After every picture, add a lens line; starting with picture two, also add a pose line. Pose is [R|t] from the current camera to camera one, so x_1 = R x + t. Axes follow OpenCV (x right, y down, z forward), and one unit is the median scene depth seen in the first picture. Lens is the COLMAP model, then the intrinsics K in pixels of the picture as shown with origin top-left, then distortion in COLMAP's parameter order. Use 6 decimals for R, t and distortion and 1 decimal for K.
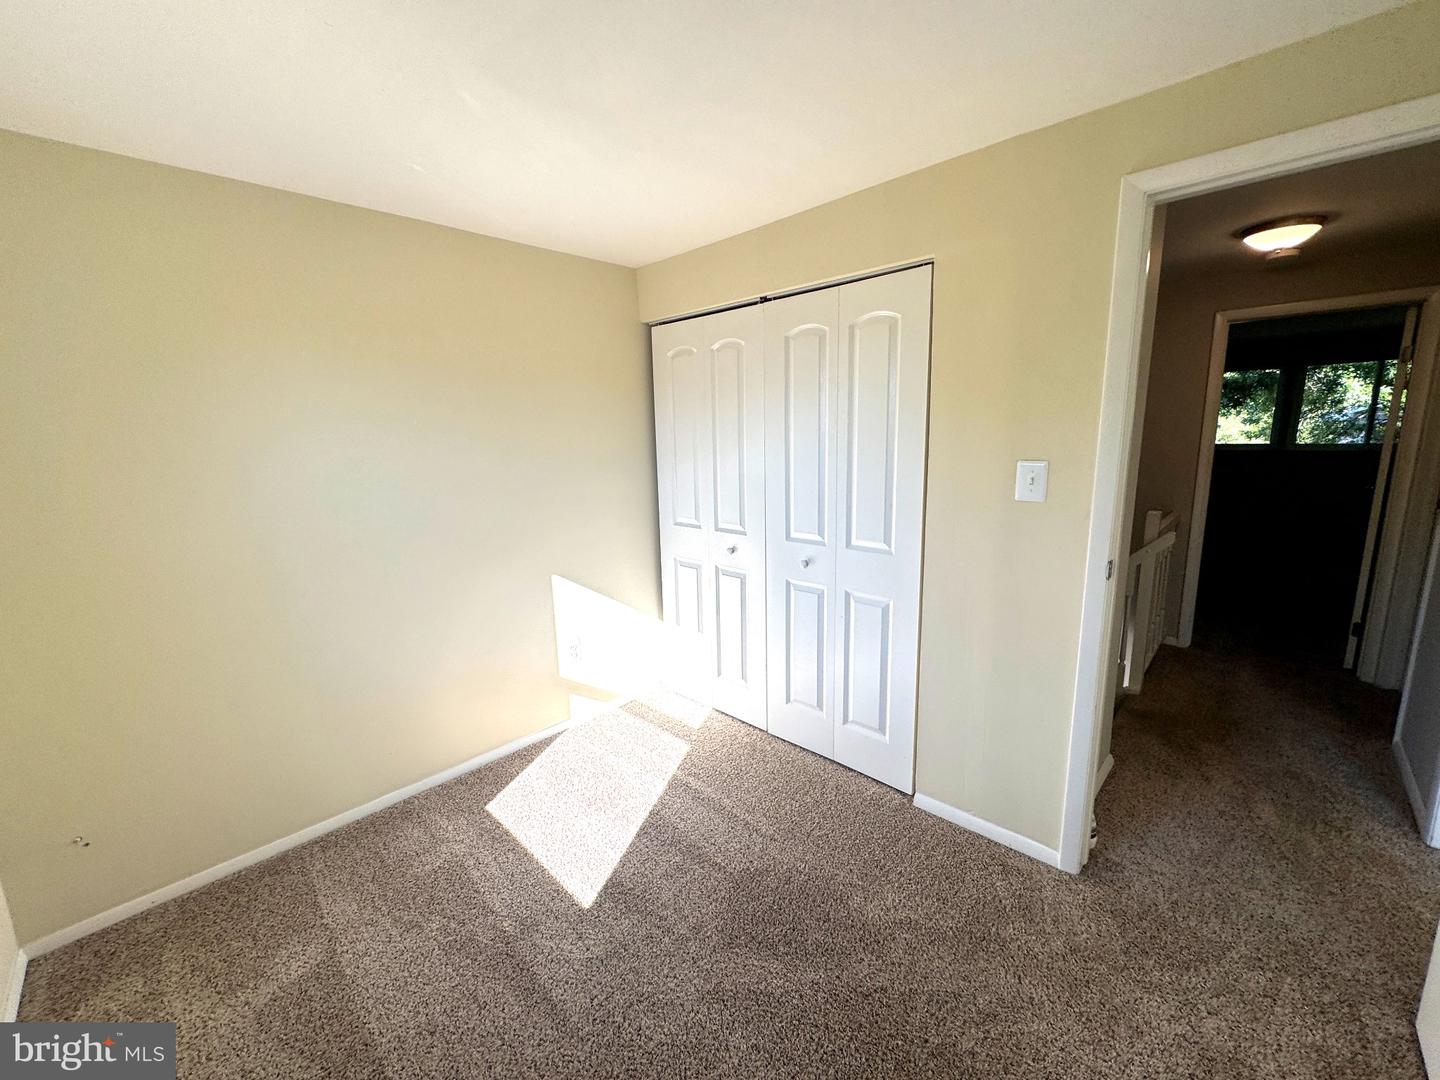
lens RADIAL K [[577.5, 0, 717.4], [0, 577.5, 542.4], [0, 0, 1]] dist [-0.002618, -0.000022]
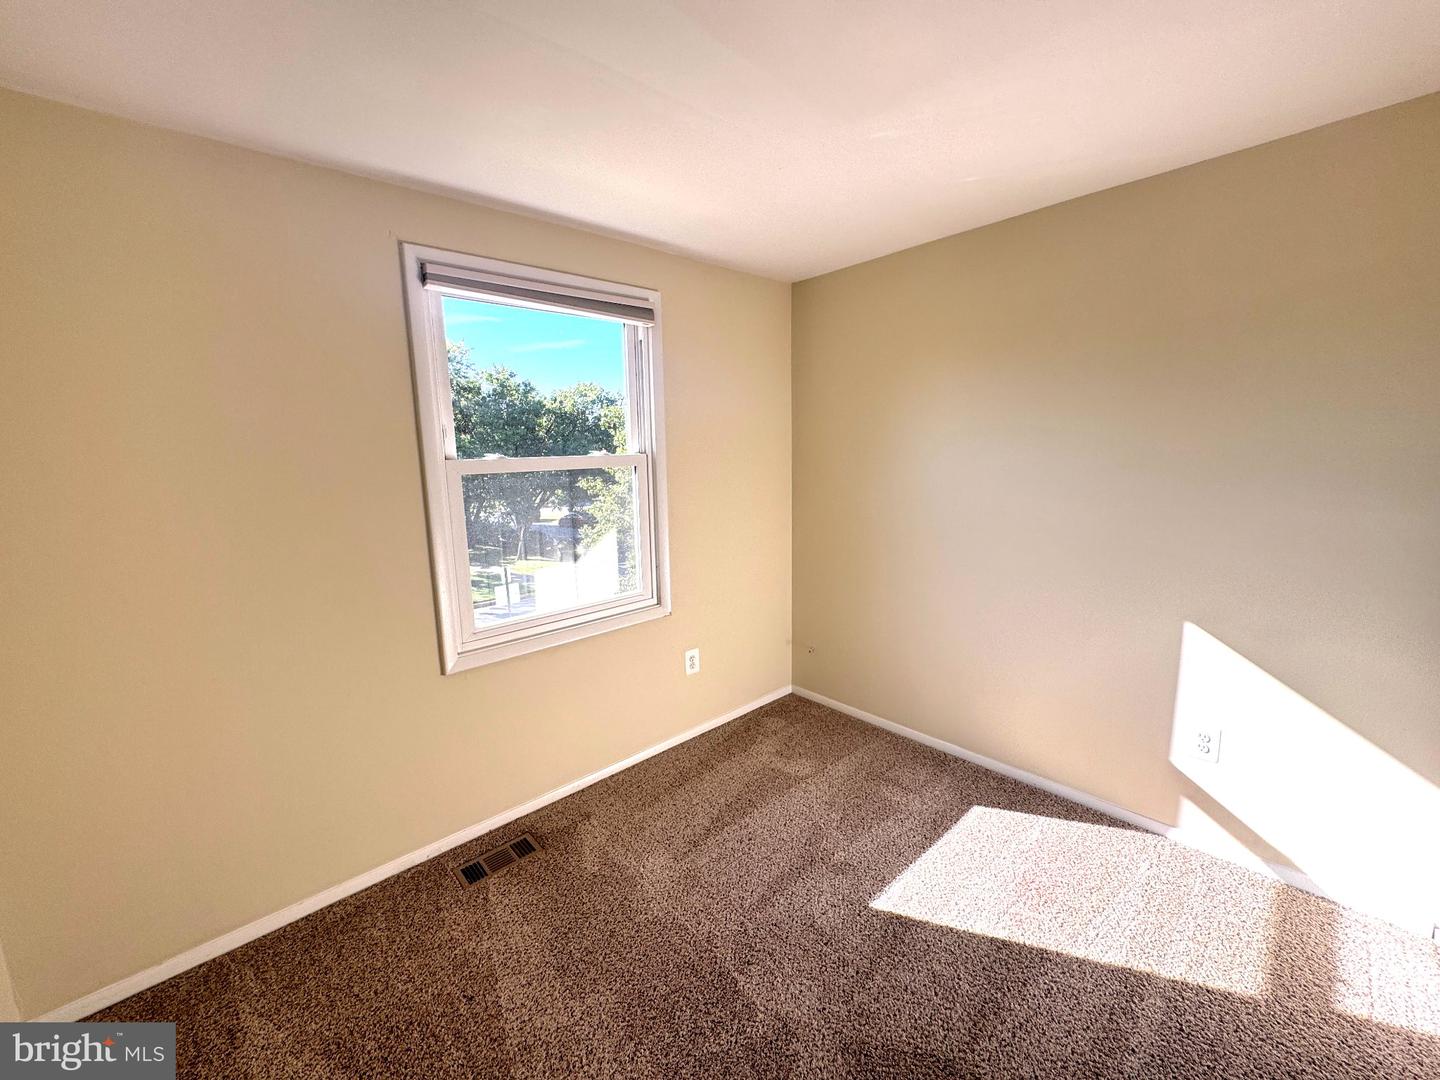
lens RADIAL K [[577.5, 0, 716.7], [0, 577.5, 539.5], [0, 0, 1]] dist [-0.002618, -0.000022]
pose [[-0.069449, 0.189278, -0.979465, 0.580075], [-0.144001, 0.969650, 0.197592, -0.132484], [0.987138, 0.154766, -0.040085, 0.592484]]
